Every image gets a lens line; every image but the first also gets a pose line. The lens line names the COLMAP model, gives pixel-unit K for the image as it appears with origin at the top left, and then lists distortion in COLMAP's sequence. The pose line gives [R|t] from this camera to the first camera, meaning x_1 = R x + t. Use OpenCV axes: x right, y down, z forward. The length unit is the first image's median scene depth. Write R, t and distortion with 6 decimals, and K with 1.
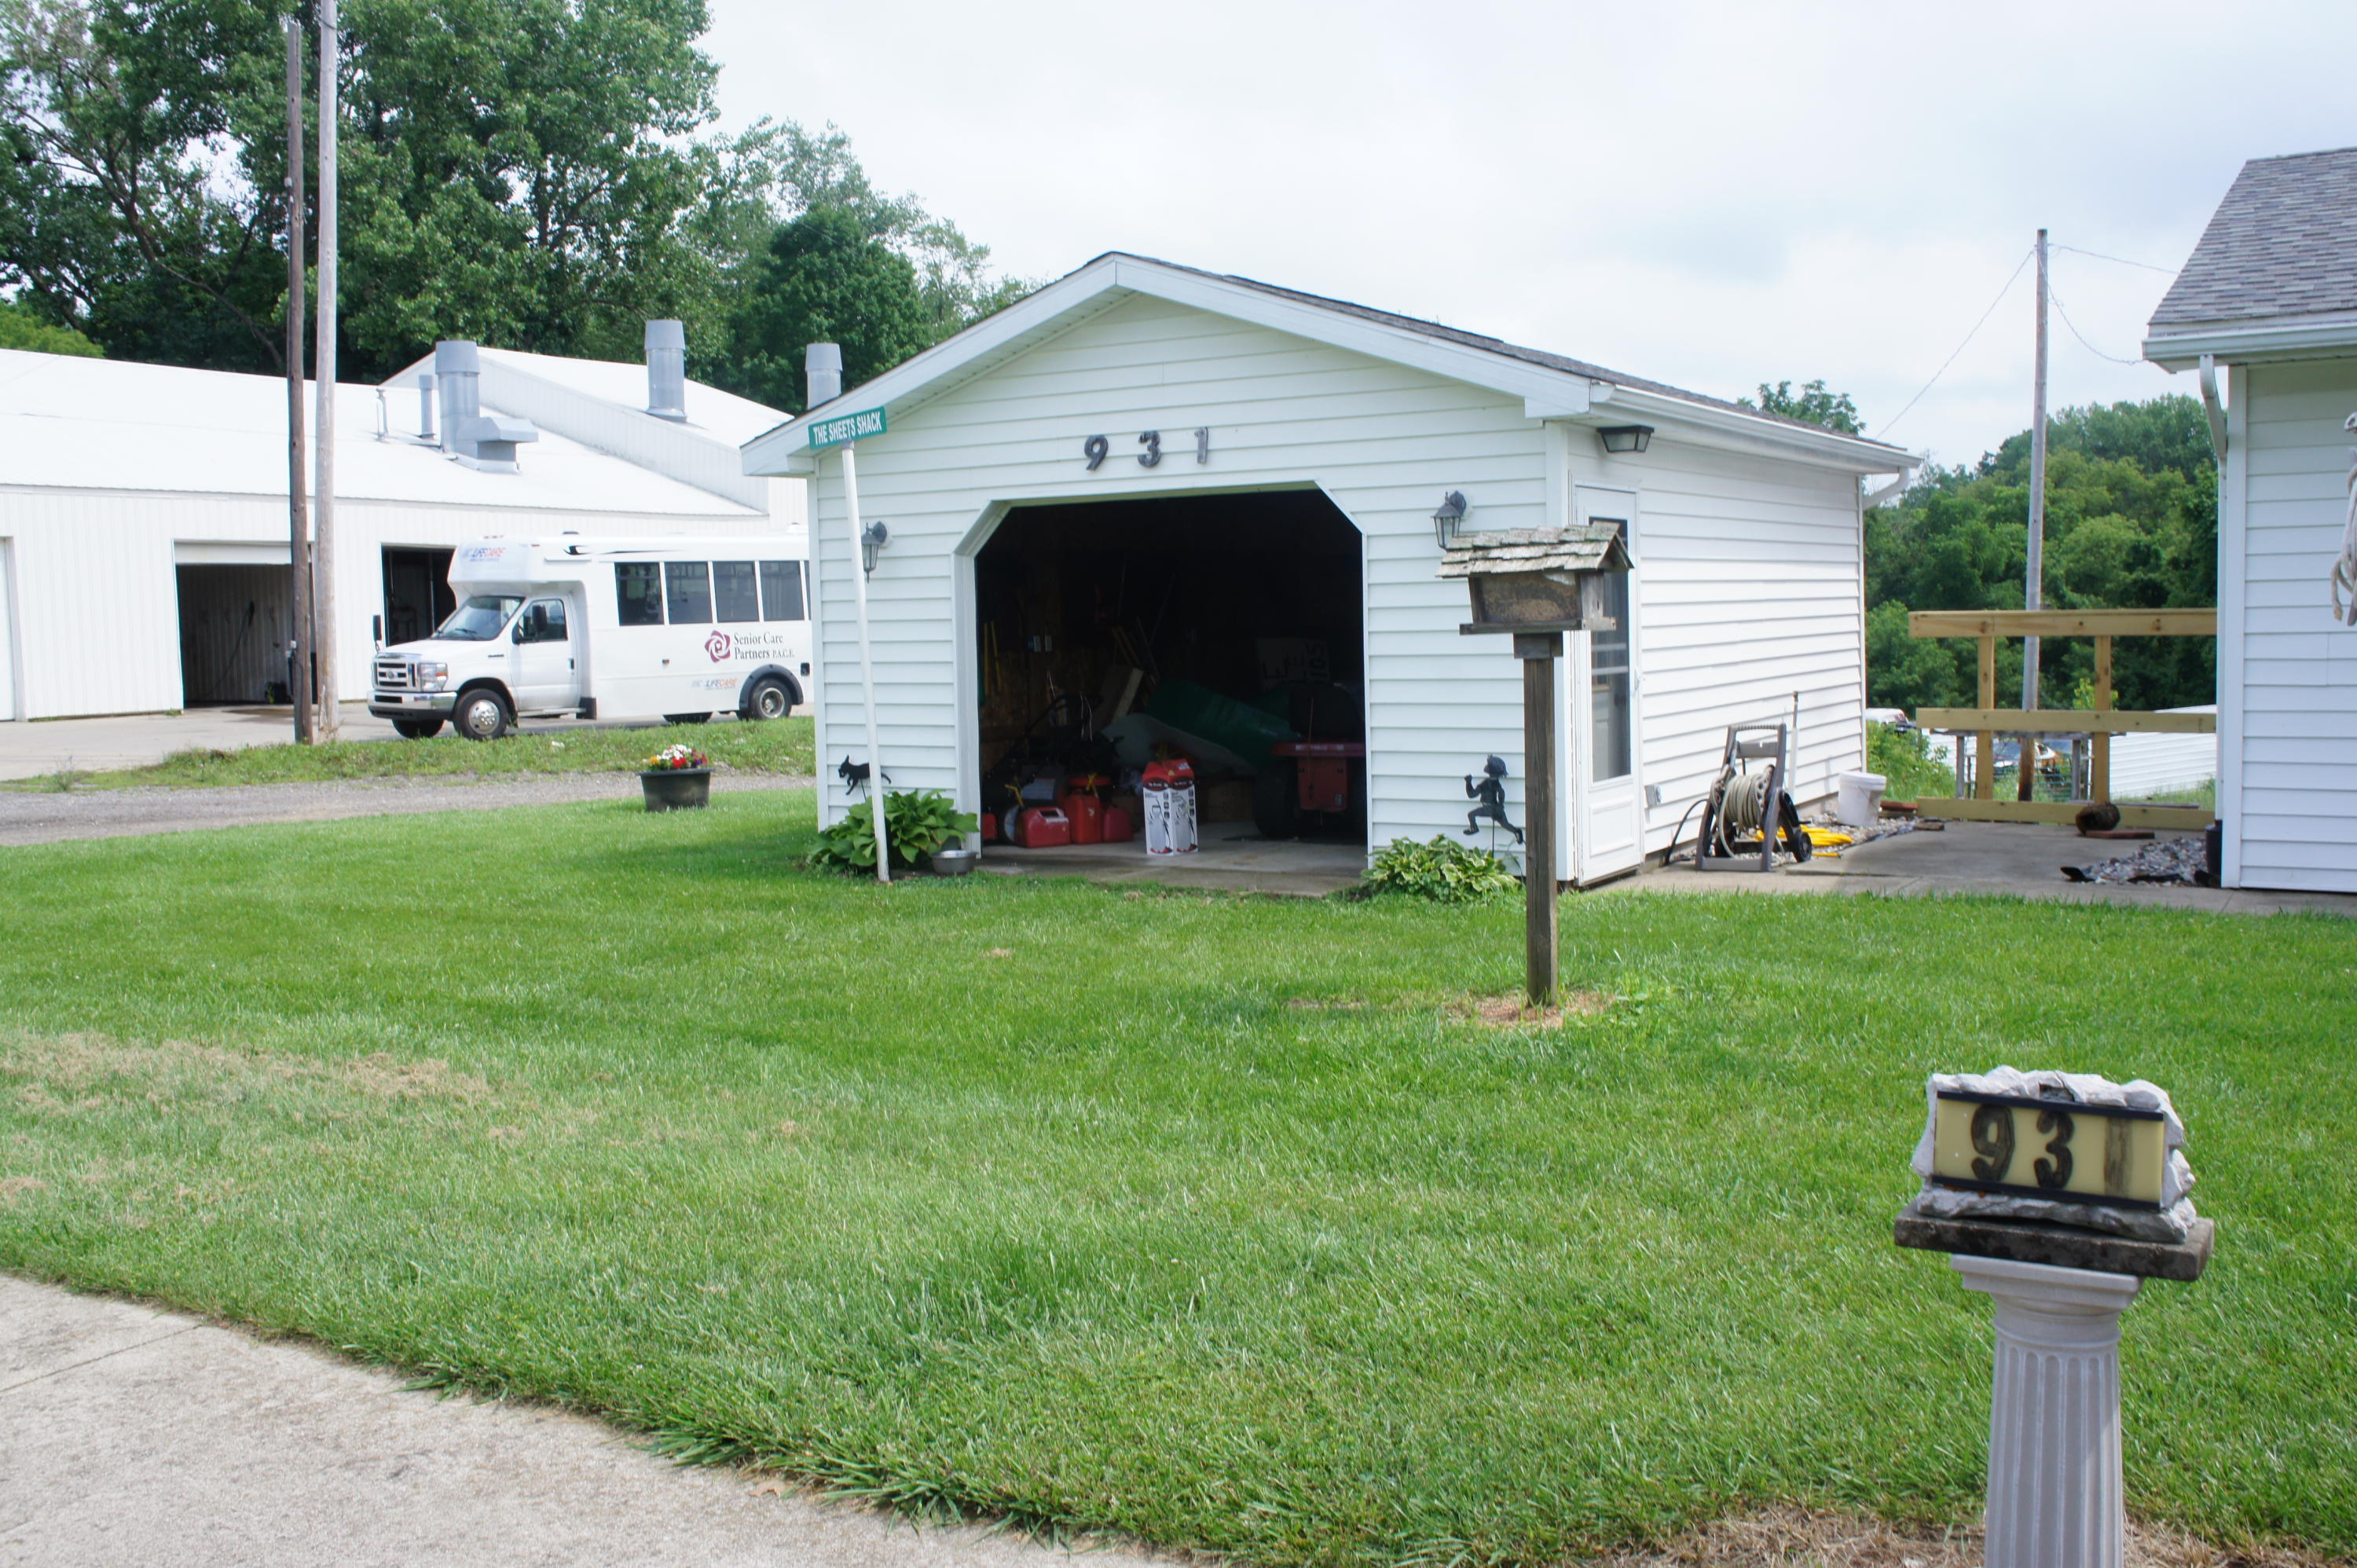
lens RADIAL K [[2258.0, 0, 1187.1], [0, 2258.0, 798.5], [0, 0, 1]] dist [-0.005621, 0.000000]
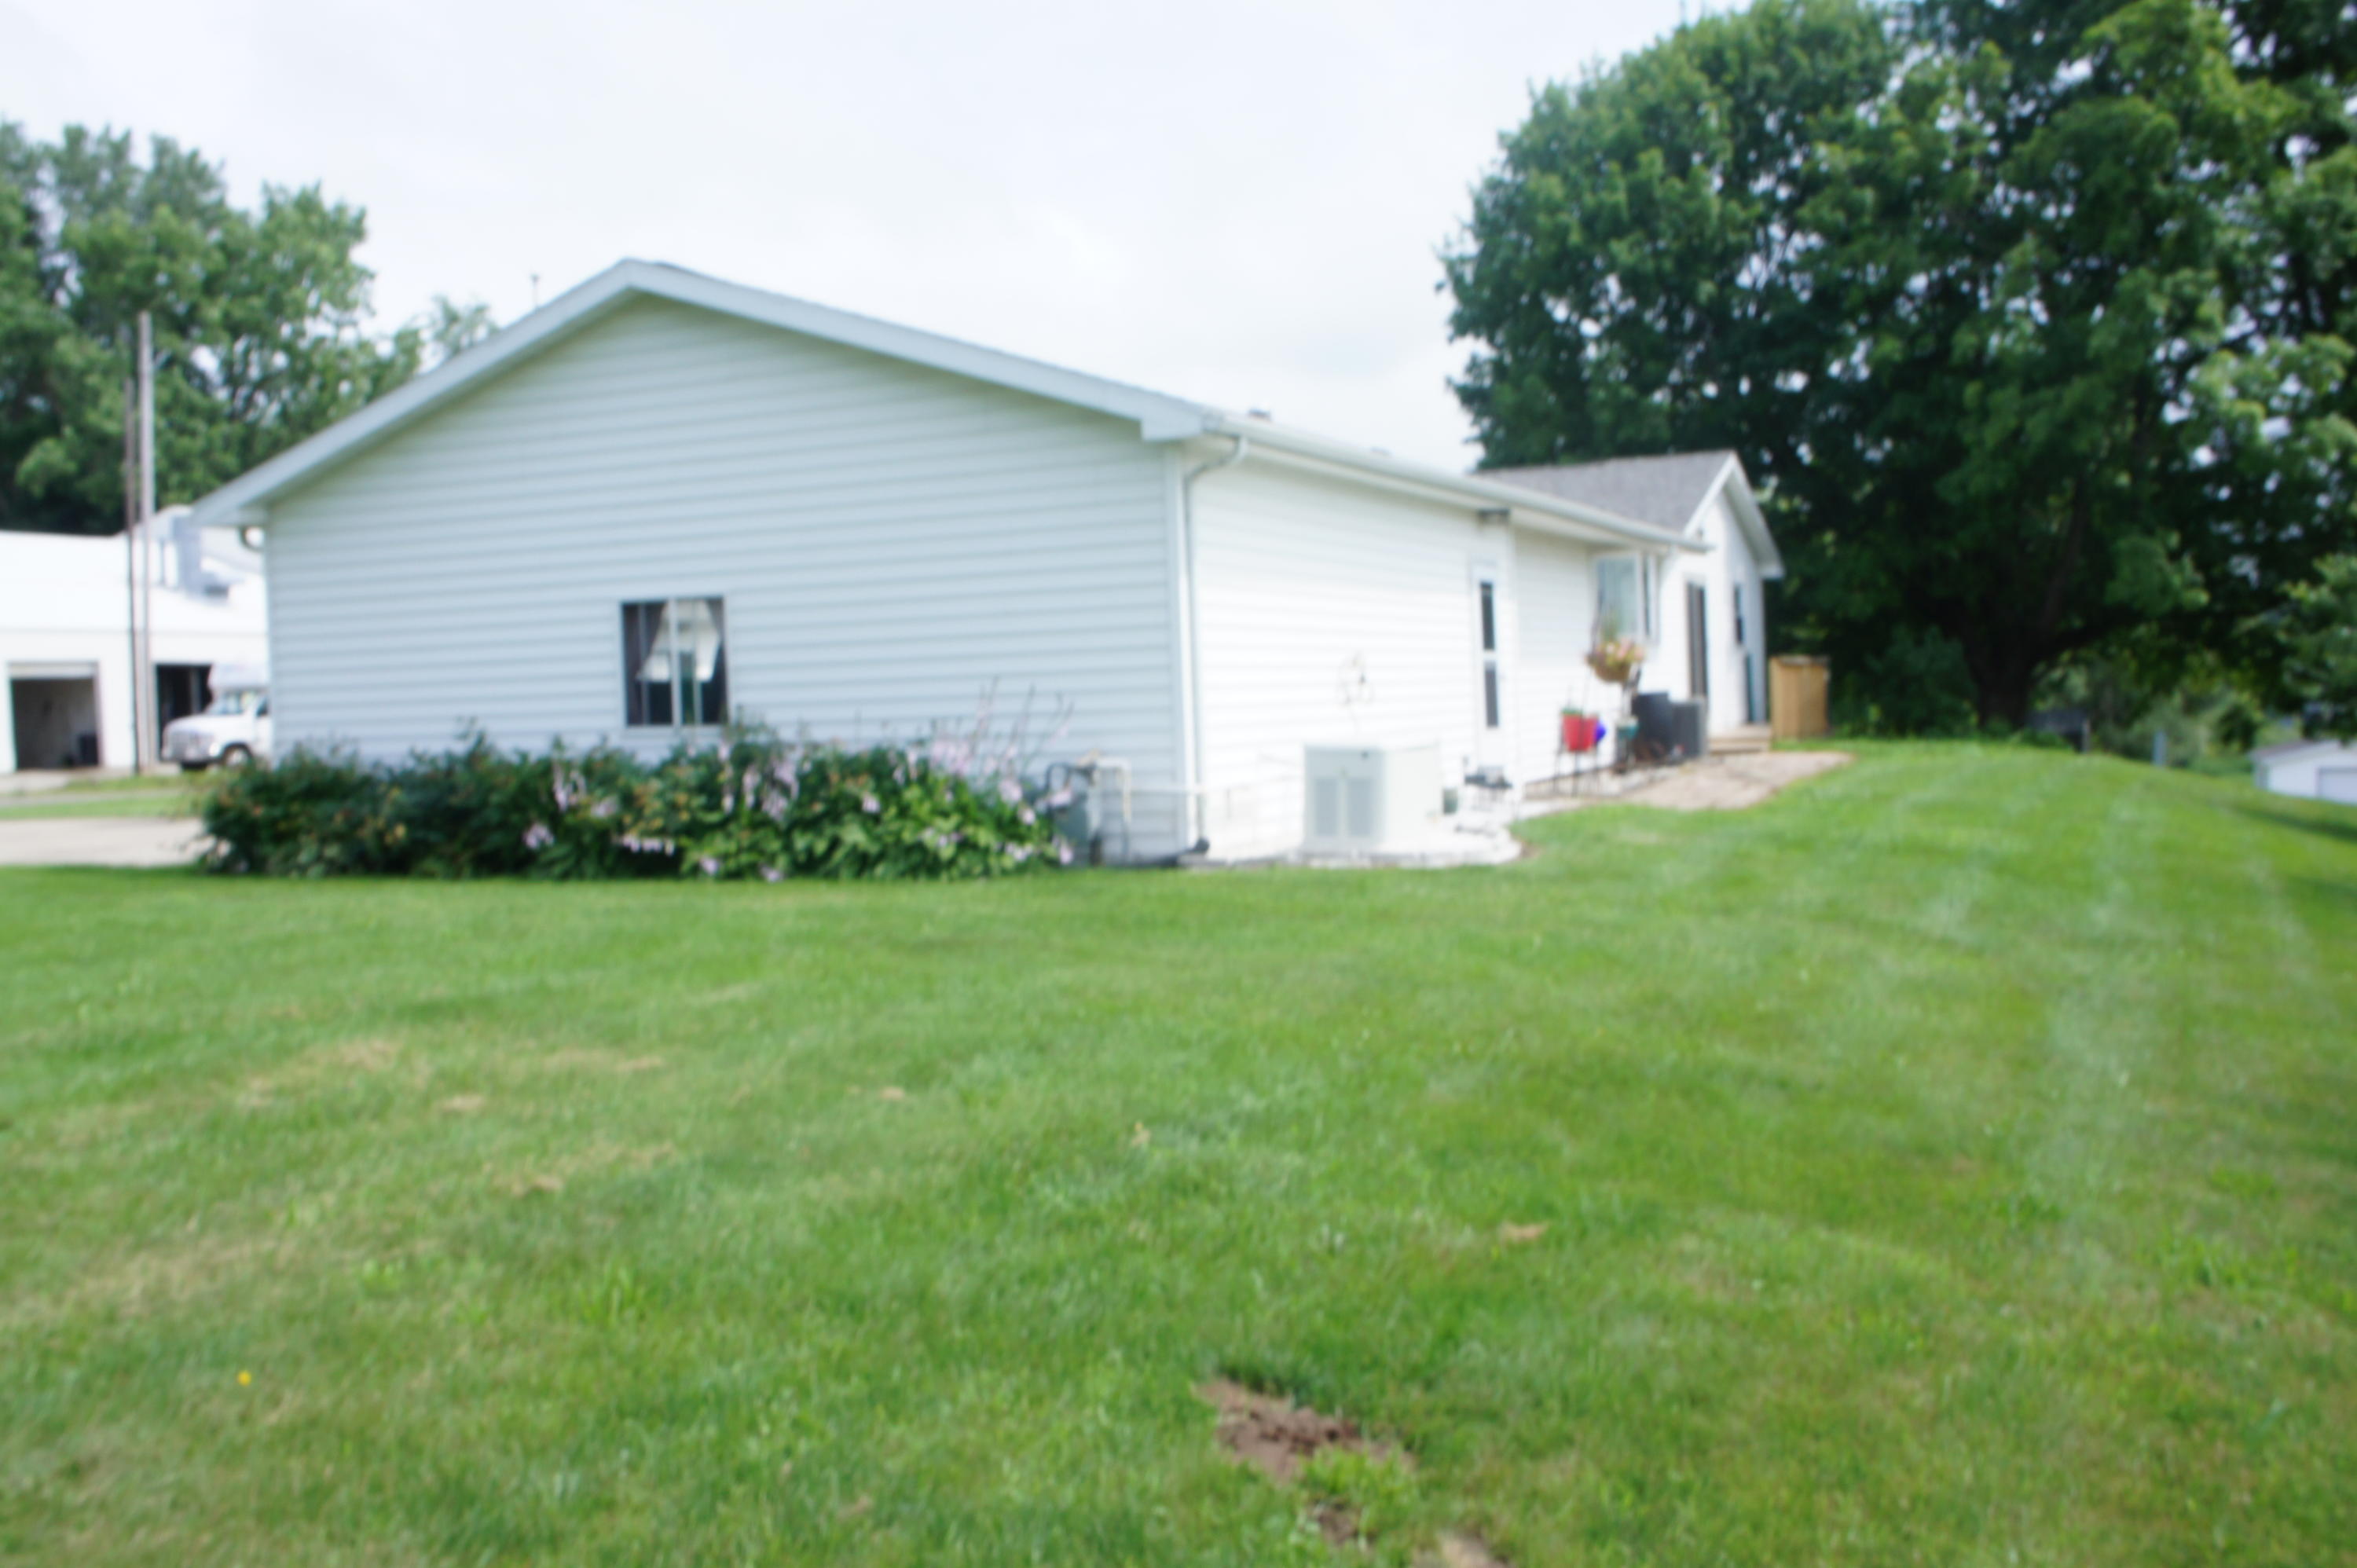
lens RADIAL K [[2258.0, 0, 1170.4], [0, 2258.0, 767.9], [0, 0, 1]] dist [-0.005621, 0.000000]
pose [[0.991638, -0.023905, 0.126820, 0.075472], [0.030071, 0.998445, -0.046935, 0.029539], [-0.125501, 0.050356, 0.990815, -0.333120]]
